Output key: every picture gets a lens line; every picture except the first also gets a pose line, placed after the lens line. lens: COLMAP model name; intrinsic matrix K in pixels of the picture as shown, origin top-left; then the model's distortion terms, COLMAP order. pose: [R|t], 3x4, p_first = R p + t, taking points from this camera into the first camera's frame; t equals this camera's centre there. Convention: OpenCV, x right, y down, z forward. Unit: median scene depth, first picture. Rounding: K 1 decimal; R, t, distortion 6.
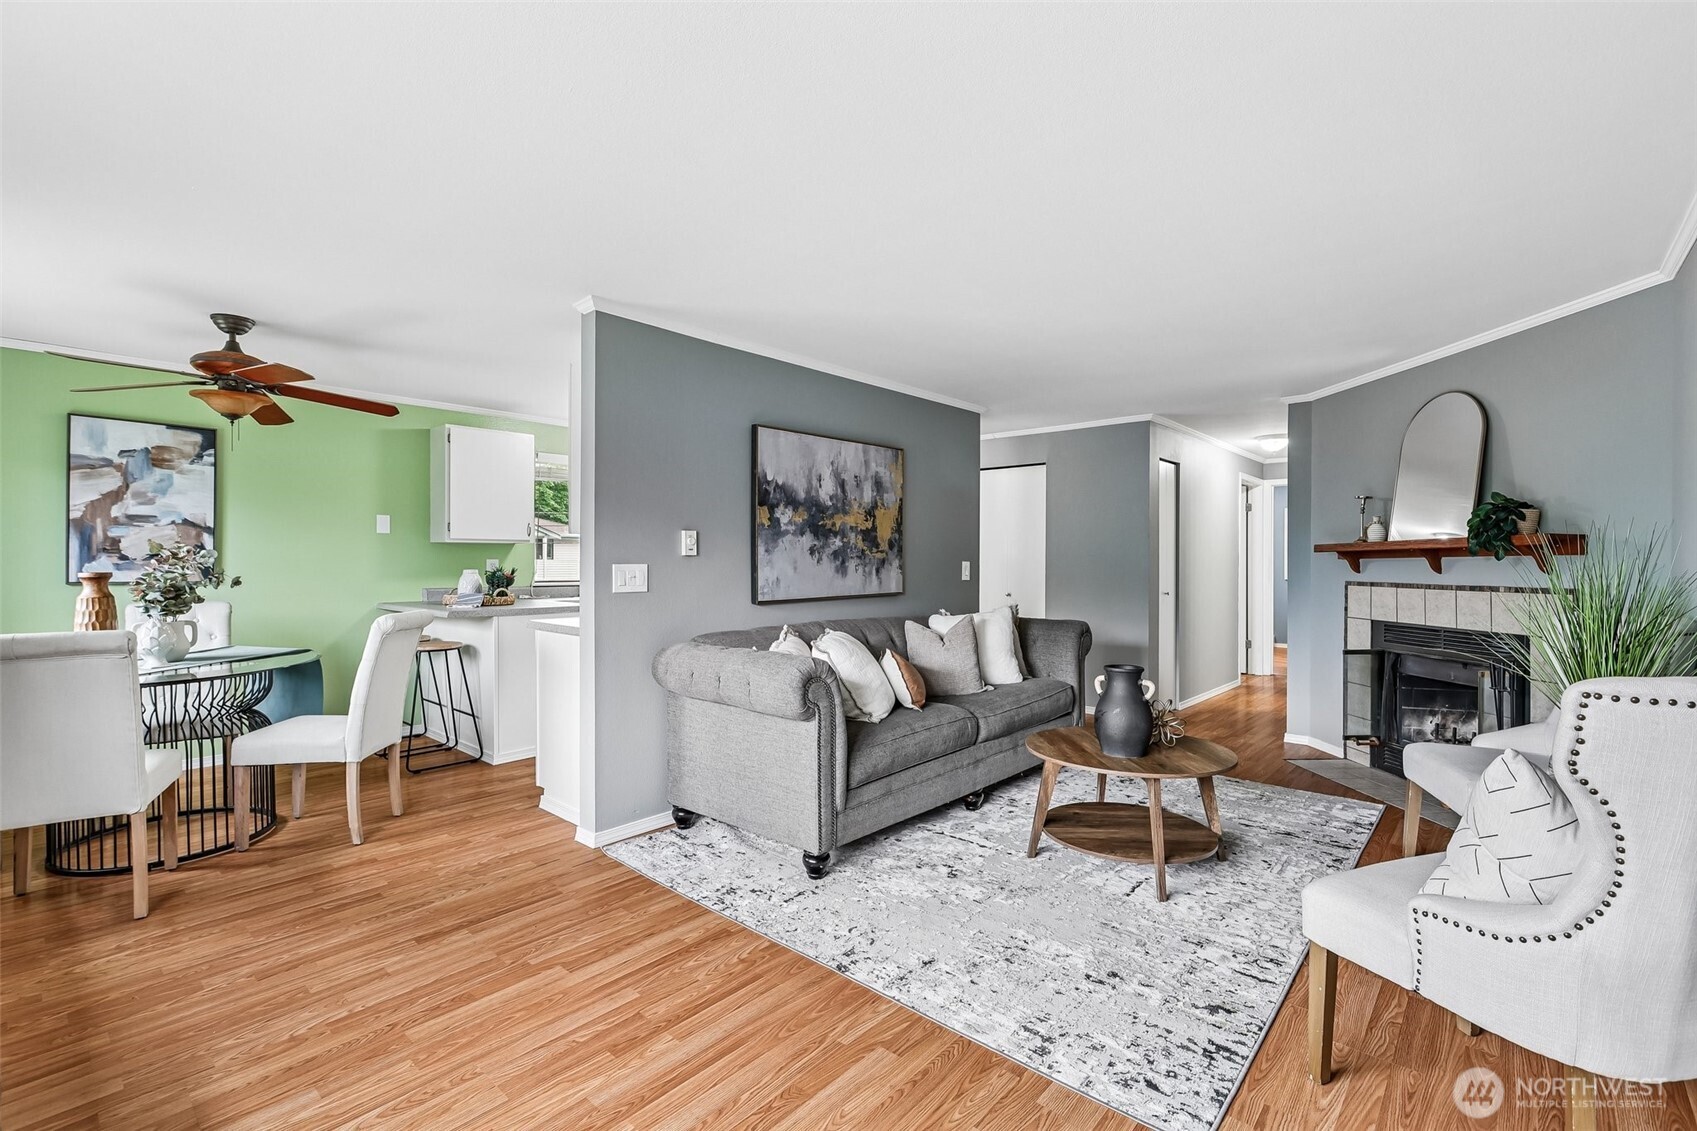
lens RADIAL K [[754.2, 0, 859.6], [0, 754.2, 565.7], [0, 0, 1]] dist [0.000241, 0.000259]
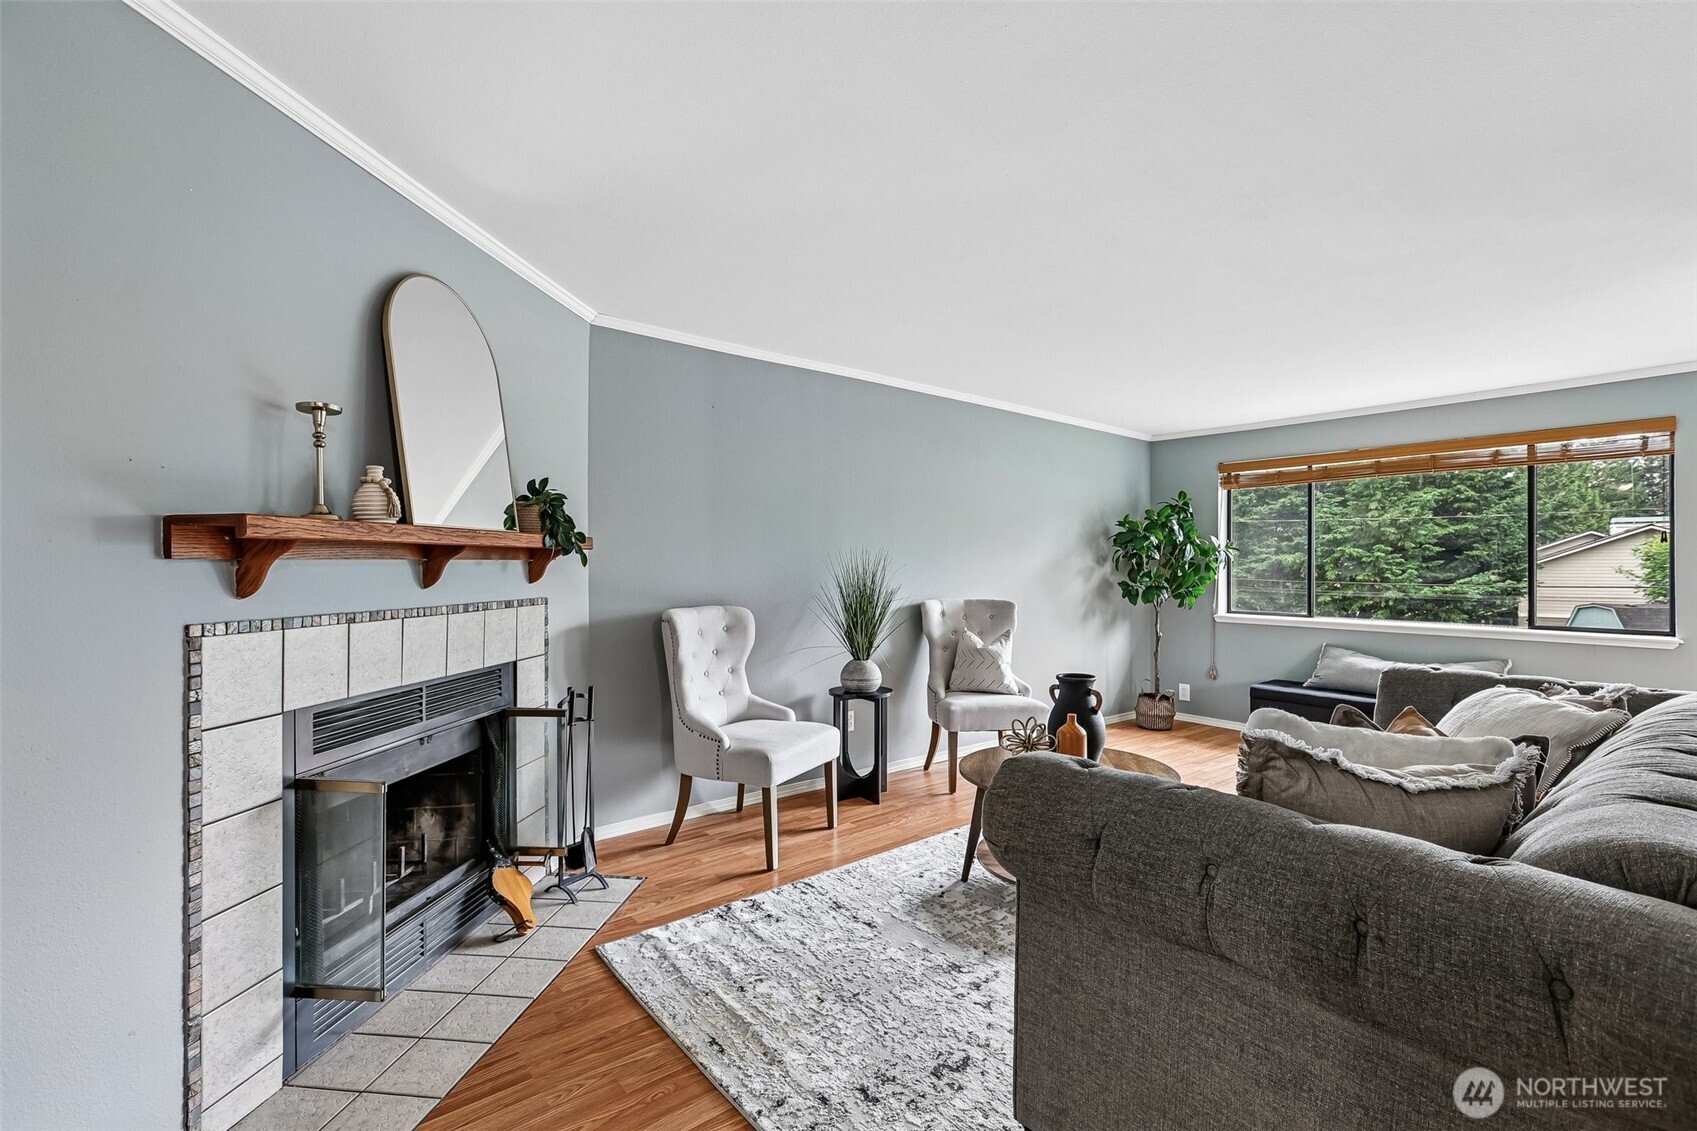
lens RADIAL K [[754.2, 0, 859.6], [0, 754.2, 565.7], [0, 0, 1]] dist [0.000241, 0.000259]
pose [[-0.987464, -0.005137, 0.157762, 0.344826], [-0.005167, 0.999987, 0.000217, -0.007795], [-0.157761, -0.000601, -0.987477, 1.466362]]
